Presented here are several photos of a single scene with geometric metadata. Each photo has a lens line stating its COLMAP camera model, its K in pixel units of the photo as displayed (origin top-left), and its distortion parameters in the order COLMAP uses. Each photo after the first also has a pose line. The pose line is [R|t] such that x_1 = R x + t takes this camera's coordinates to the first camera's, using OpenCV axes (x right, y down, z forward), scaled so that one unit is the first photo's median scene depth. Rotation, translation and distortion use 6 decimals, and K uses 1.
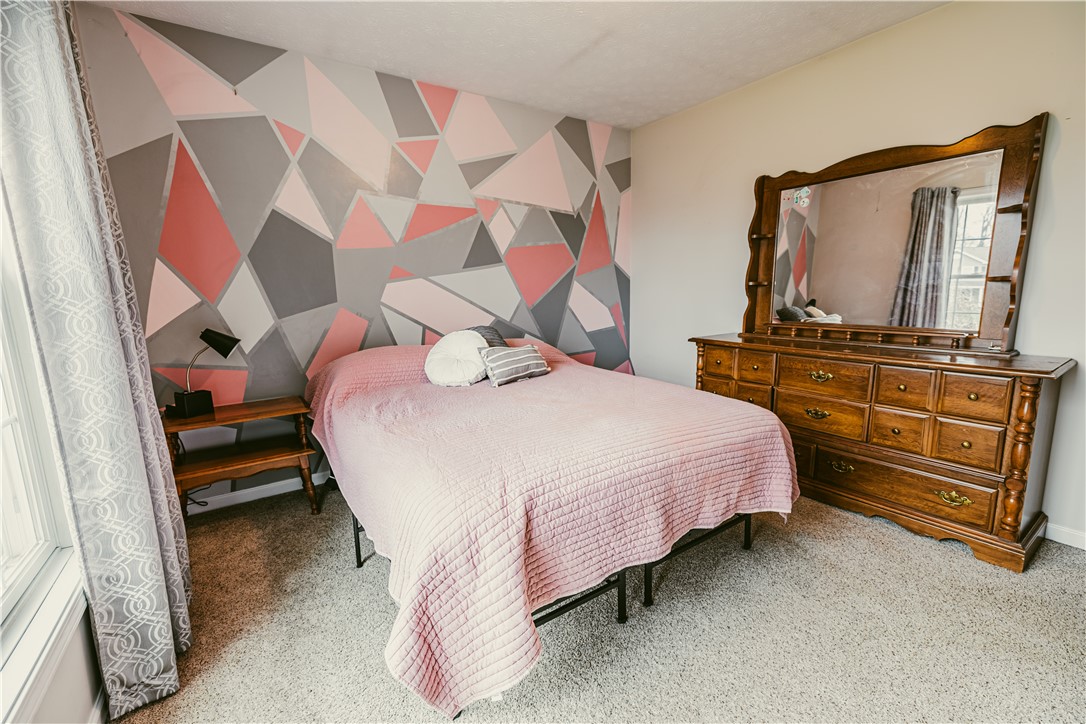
lens RADIAL K [[455.7, 0, 533.2], [0, 455.7, 367.7], [0, 0, 1]] dist [-0.001689, 0.000115]
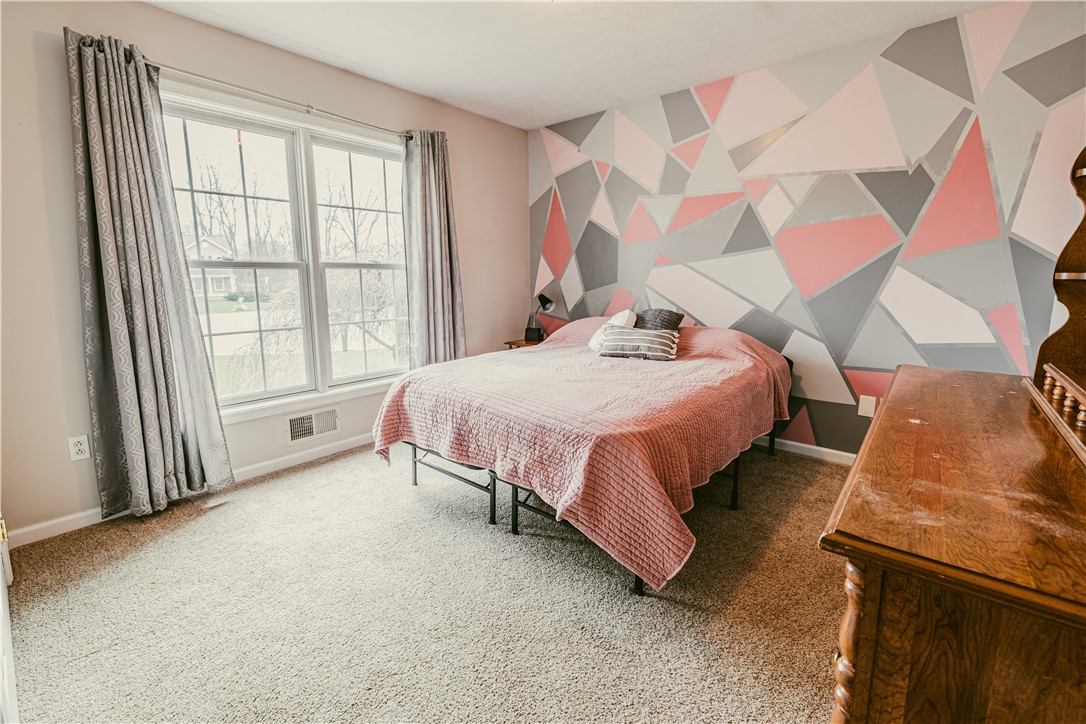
lens RADIAL K [[455.7, 0, 532.8], [0, 455.7, 358.6], [0, 0, 1]] dist [-0.001689, 0.000115]
pose [[0.272536, 0.193465, -0.942494, 0.722160], [-0.170737, 0.973753, 0.150510, -0.073319], [0.946875, 0.119900, 0.298415, 0.331896]]
